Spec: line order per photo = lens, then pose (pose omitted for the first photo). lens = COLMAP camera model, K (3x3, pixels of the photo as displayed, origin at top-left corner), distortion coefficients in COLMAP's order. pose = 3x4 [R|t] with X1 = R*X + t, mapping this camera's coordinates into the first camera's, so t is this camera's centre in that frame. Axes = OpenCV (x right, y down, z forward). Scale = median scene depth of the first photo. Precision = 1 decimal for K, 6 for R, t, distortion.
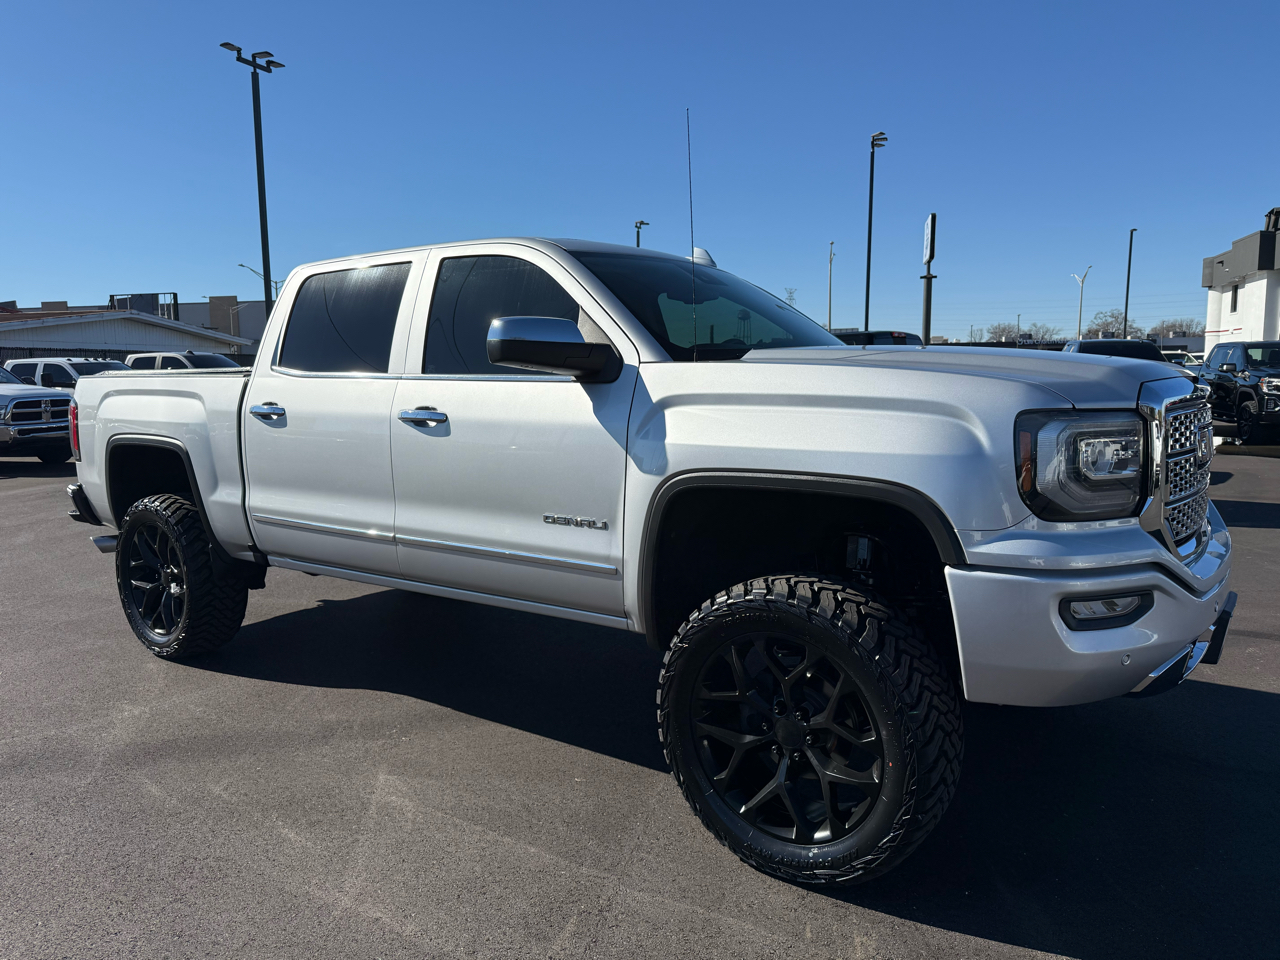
lens RADIAL K [[891.8, 0, 640.0], [0, 891.8, 480.0], [0, 0, 1]] dist [0.105067, -0.199107]
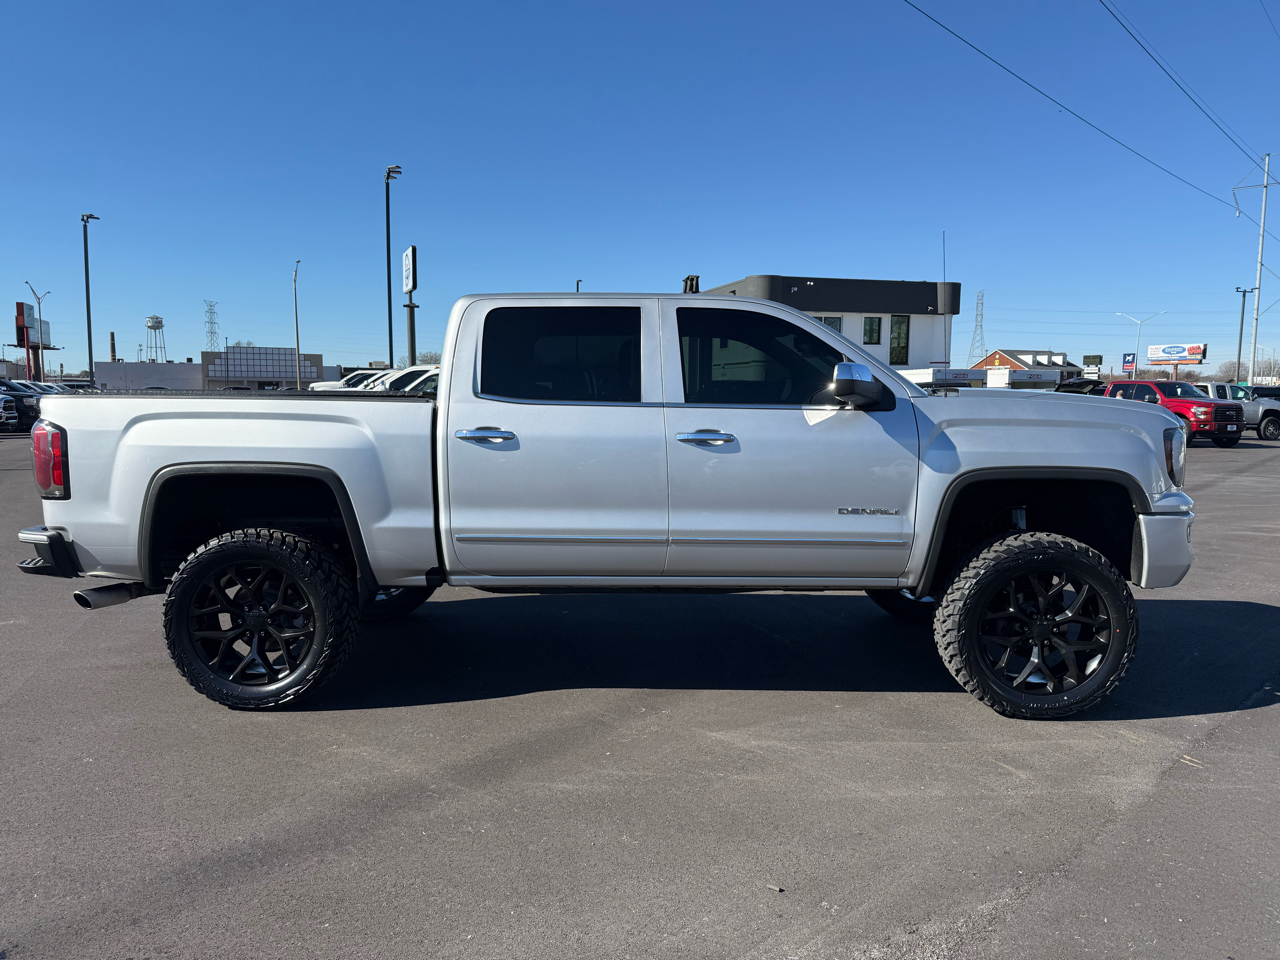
lens RADIAL K [[924.2, 0, 572.4], [0, 924.2, 485.3], [0, 0, 1]] dist [0.120589, -0.235646]
pose [[0.824164, -0.038866, 0.565017, -1.181409], [0.051055, 0.998679, -0.005775, -0.007798], [-0.564046, 0.033606, 0.825059, 0.065806]]
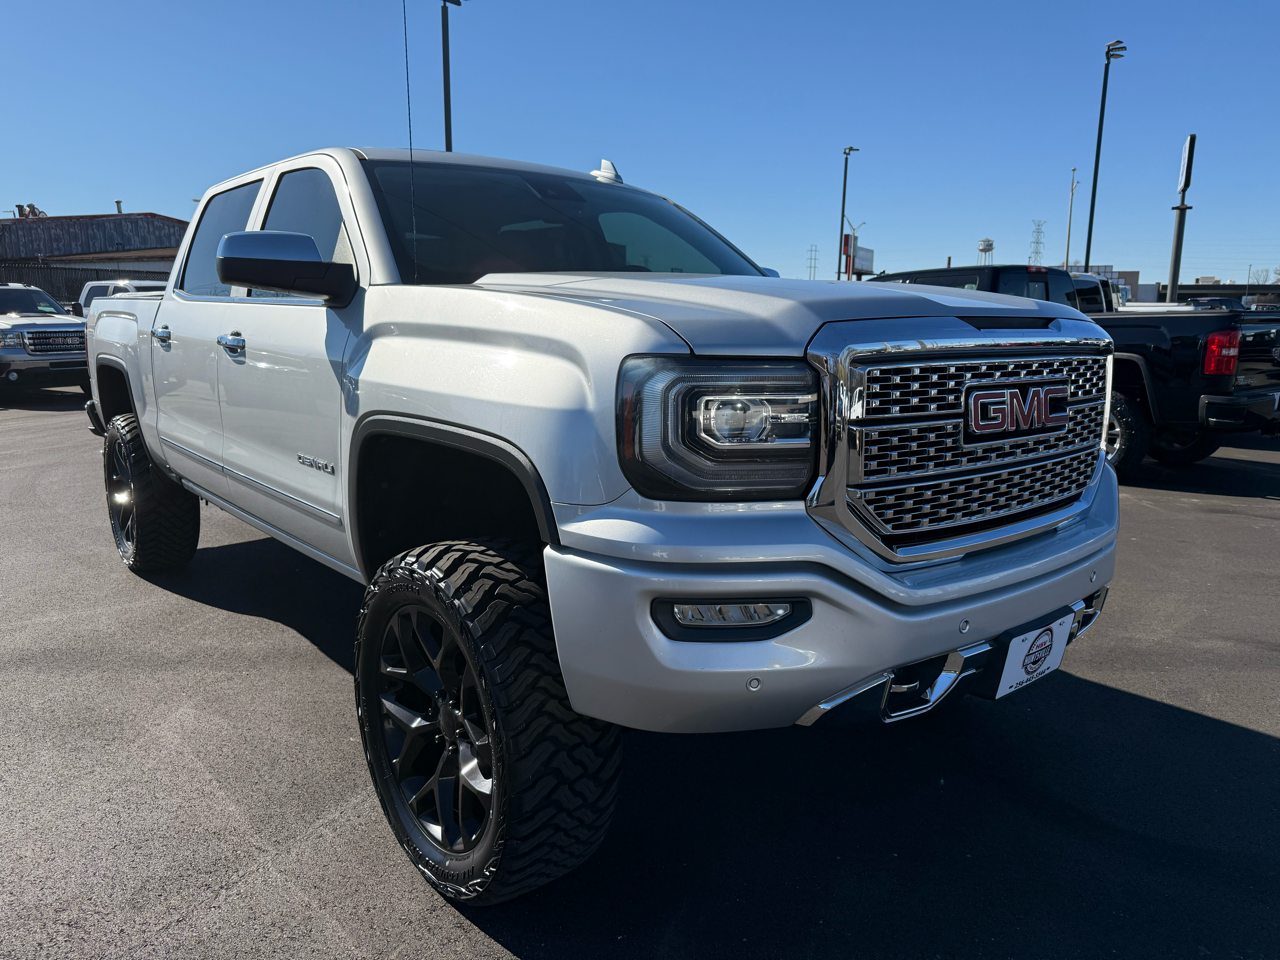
lens RADIAL K [[898.1, 0, 692.8], [0, 898.1, 475.1], [0, 0, 1]] dist [0.030738, -0.050938]
pose [[0.974867, 0.061465, -0.214140, 0.478188], [-0.047734, 0.996493, 0.068718, -0.021699], [0.217612, -0.056769, 0.974383, 0.187279]]
